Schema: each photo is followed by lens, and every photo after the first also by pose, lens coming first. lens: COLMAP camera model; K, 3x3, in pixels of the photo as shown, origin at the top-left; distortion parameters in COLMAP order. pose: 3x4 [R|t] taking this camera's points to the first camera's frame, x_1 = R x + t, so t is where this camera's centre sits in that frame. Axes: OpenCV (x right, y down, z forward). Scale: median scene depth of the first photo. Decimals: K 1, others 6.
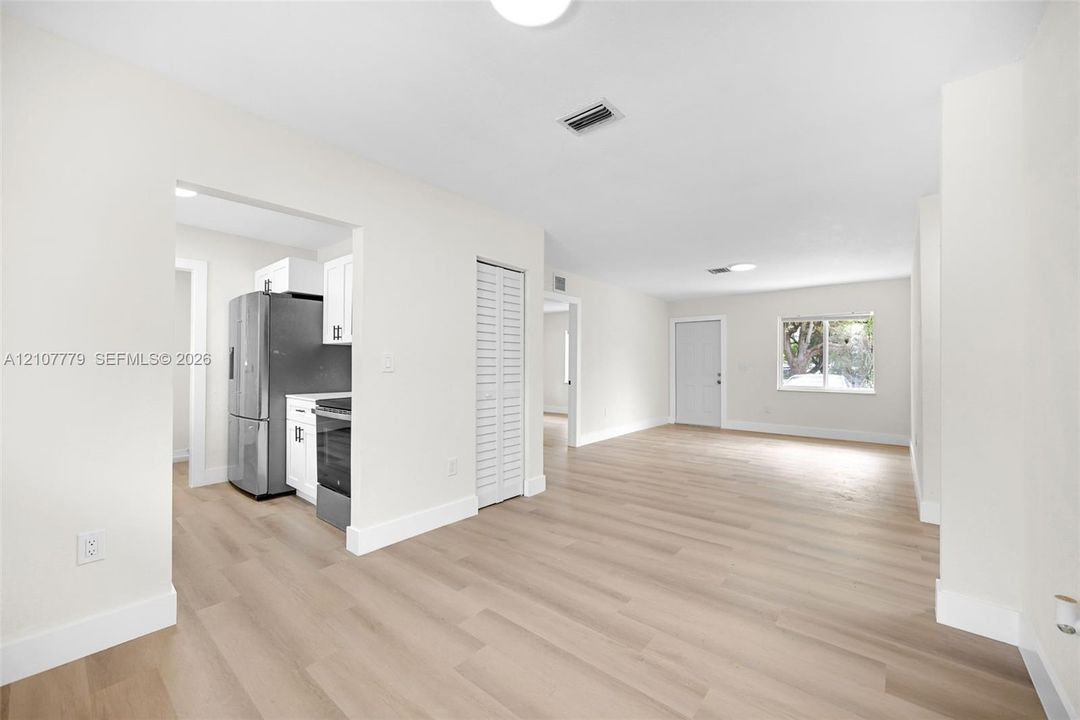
lens RADIAL K [[427.2, 0, 540.0], [0, 427.2, 360.0], [0, 0, 1]] dist [0.001344, 0.000170]
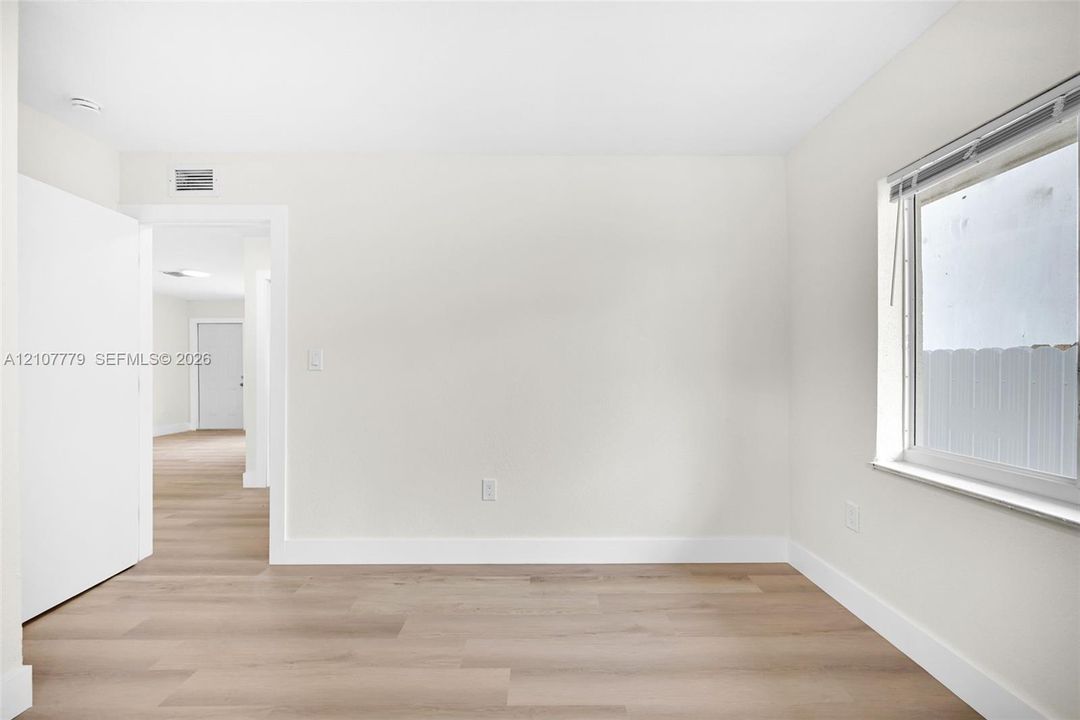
lens RADIAL K [[430.7, 0, 540.0], [0, 430.7, 366.8], [0, 0, 1]] dist [-0.001134, 0.000098]
pose [[0.763755, -0.008084, 0.645456, 0.396101], [0.000293, 0.999926, 0.012177, -0.003599], [-0.645507, -0.009111, 0.763700, -0.303529]]
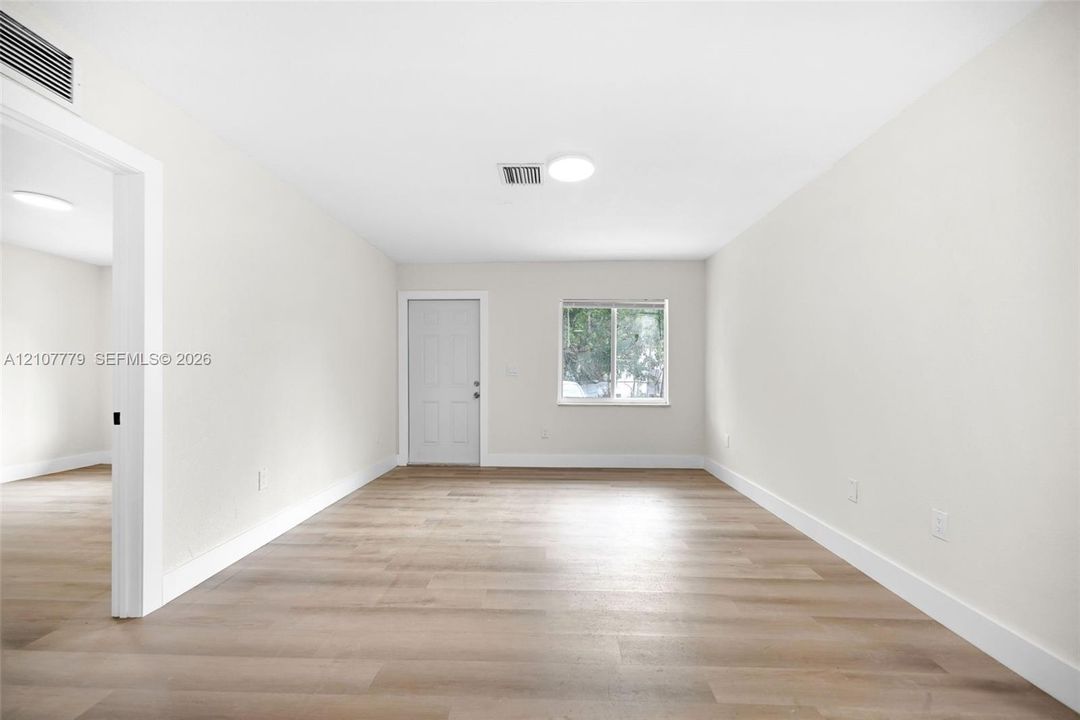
lens RADIAL K [[431.5, 0, 541.9], [0, 431.5, 373.8], [0, 0, 1]] dist [-0.001206, 0.000031]
pose [[0.784920, -0.003651, 0.619586, 0.120971], [-0.004166, 0.999929, 0.011171, 0.015091], [-0.619583, -0.011350, 0.784849, 0.562469]]
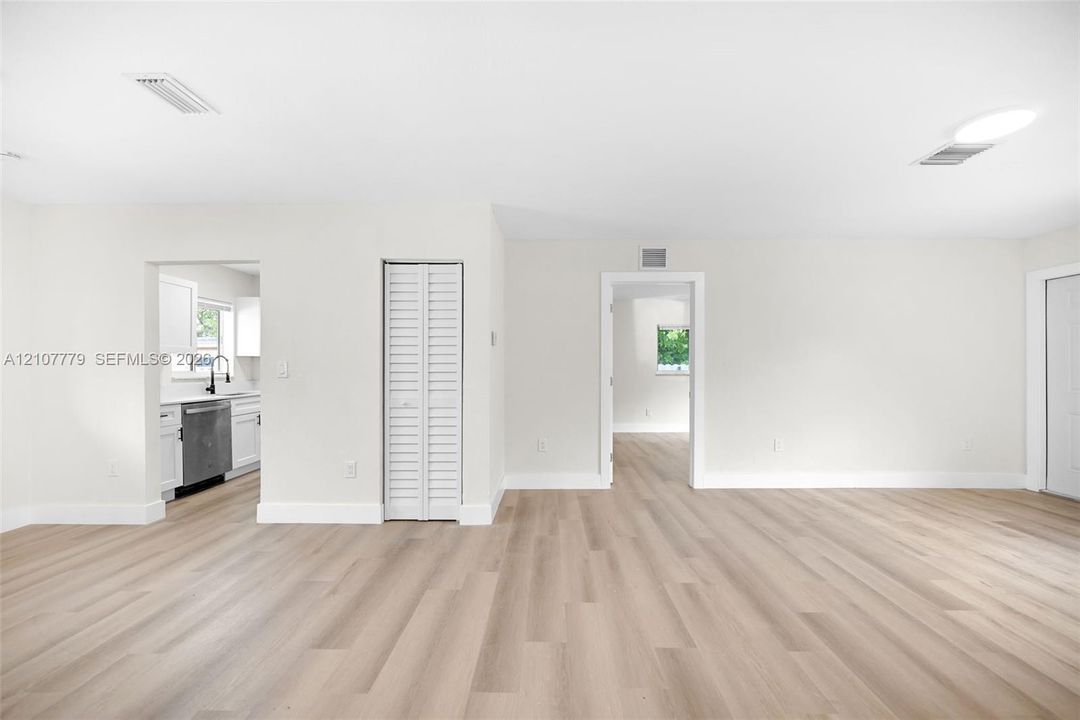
lens RADIAL K [[430.7, 0, 540.0], [0, 430.7, 366.8], [0, 0, 1]] dist [-0.001134, 0.000098]
pose [[0.630275, -0.006115, -0.776348, 0.471732], [0.011053, 0.999938, 0.001097, 0.002828], [0.776293, -0.009272, 0.630304, 0.370297]]
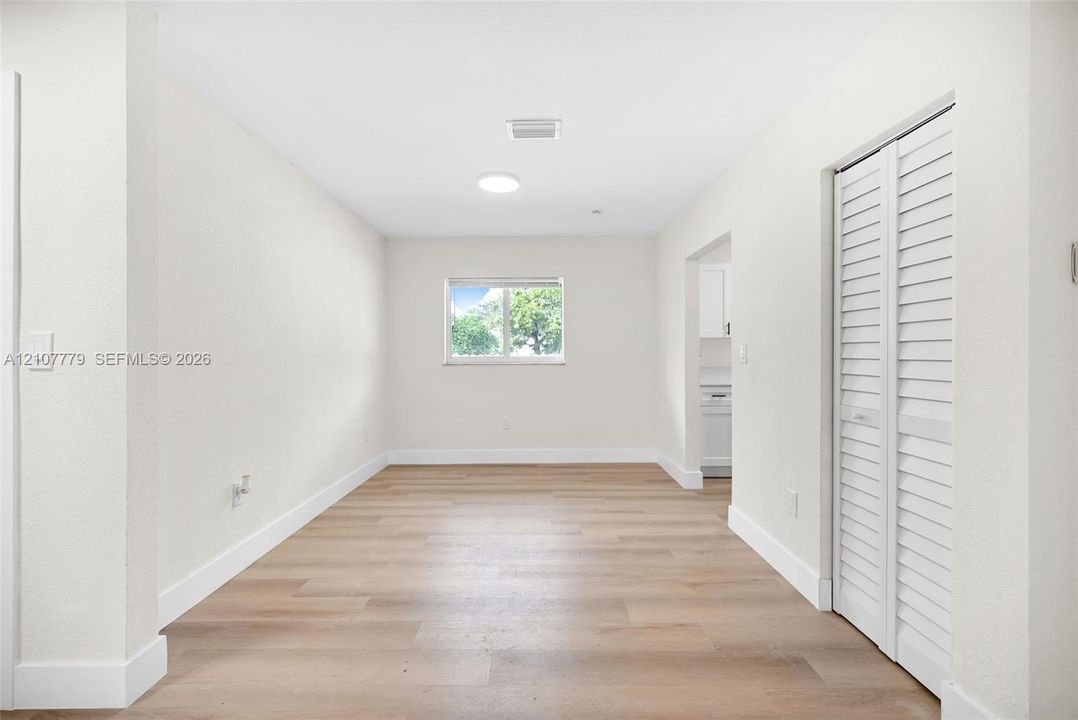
lens RADIAL K [[428.6, 0, 538.0], [0, 428.6, 351.5], [0, 0, 1]] dist [0.000485, 0.000156]
pose [[-0.759768, -0.002775, -0.650188, 0.296643], [0.008707, 0.999858, -0.014441, 0.005486], [0.650135, -0.016633, -0.759636, 0.668783]]
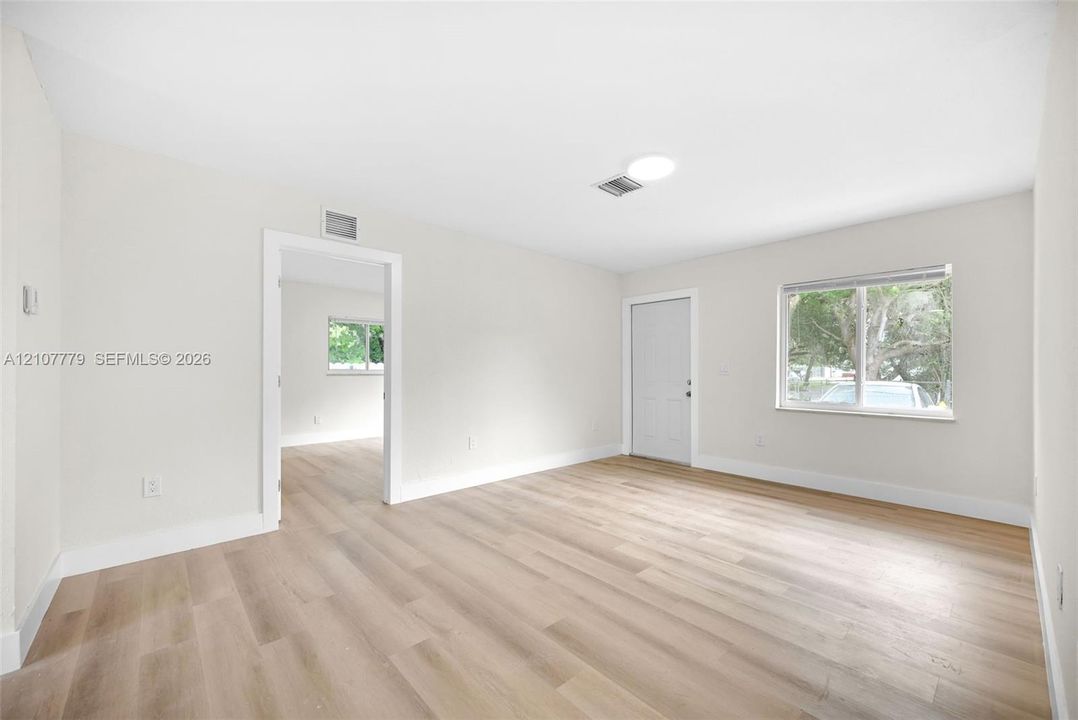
lens RADIAL K [[429.9, 0, 539.0], [0, 429.9, 366.8], [0, 0, 1]] dist [-0.001134, 0.000098]
pose [[0.991249, -0.002571, -0.131978, 0.370624], [0.002933, 0.999992, 0.002545, 0.011402], [0.131970, -0.002910, 0.991249, 0.438583]]
